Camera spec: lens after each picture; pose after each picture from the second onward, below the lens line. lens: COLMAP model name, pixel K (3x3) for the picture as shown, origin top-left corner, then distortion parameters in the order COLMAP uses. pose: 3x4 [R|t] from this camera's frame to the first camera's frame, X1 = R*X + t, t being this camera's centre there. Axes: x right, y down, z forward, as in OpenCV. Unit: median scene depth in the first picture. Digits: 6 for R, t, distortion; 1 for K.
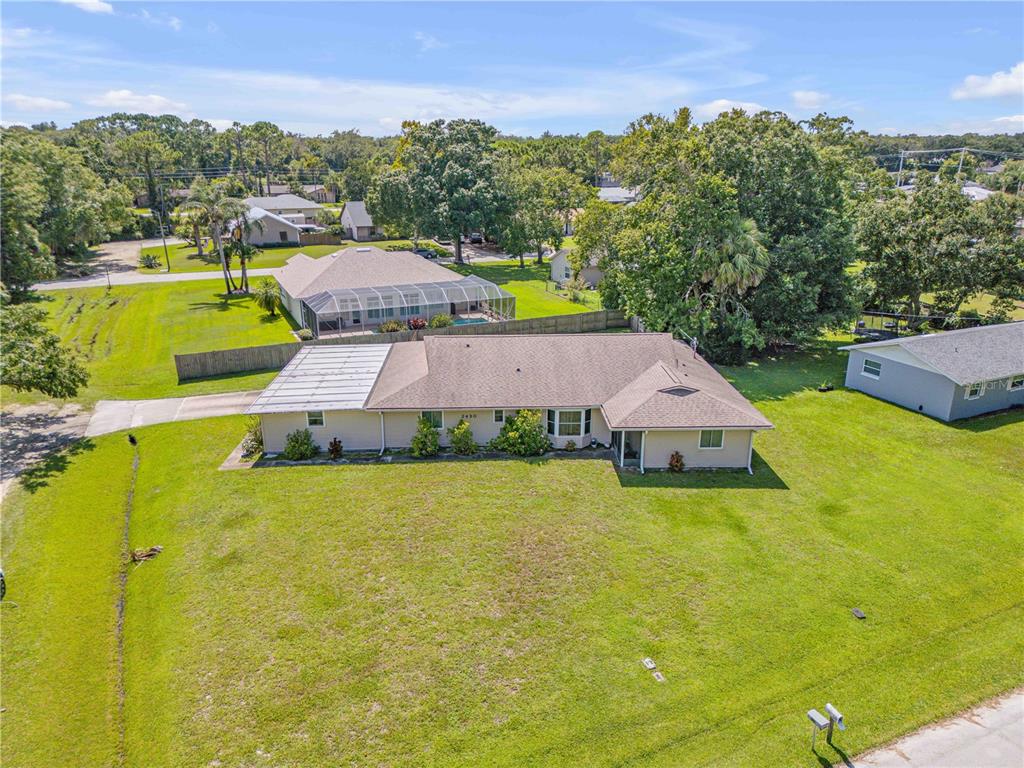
lens RADIAL K [[724.5, 0, 514.7], [0, 724.5, 387.9], [0, 0, 1]] dist [0.039501, -0.026561]
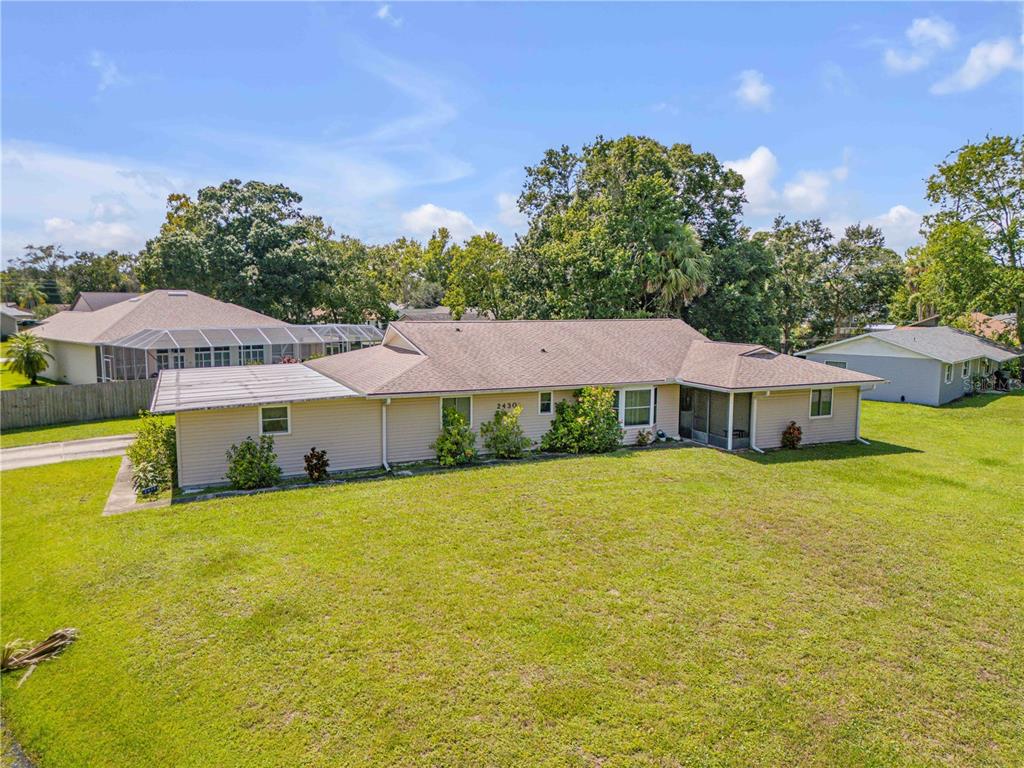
lens RADIAL K [[724.5, 0, 516.9], [0, 724.5, 381.5], [0, 0, 1]] dist [0.039501, -0.026561]
pose [[0.925384, -0.037954, 0.377127, -0.310435], [0.114923, 0.976233, -0.183745, 0.143270], [-0.361190, 0.213375, 0.907752, 0.367732]]
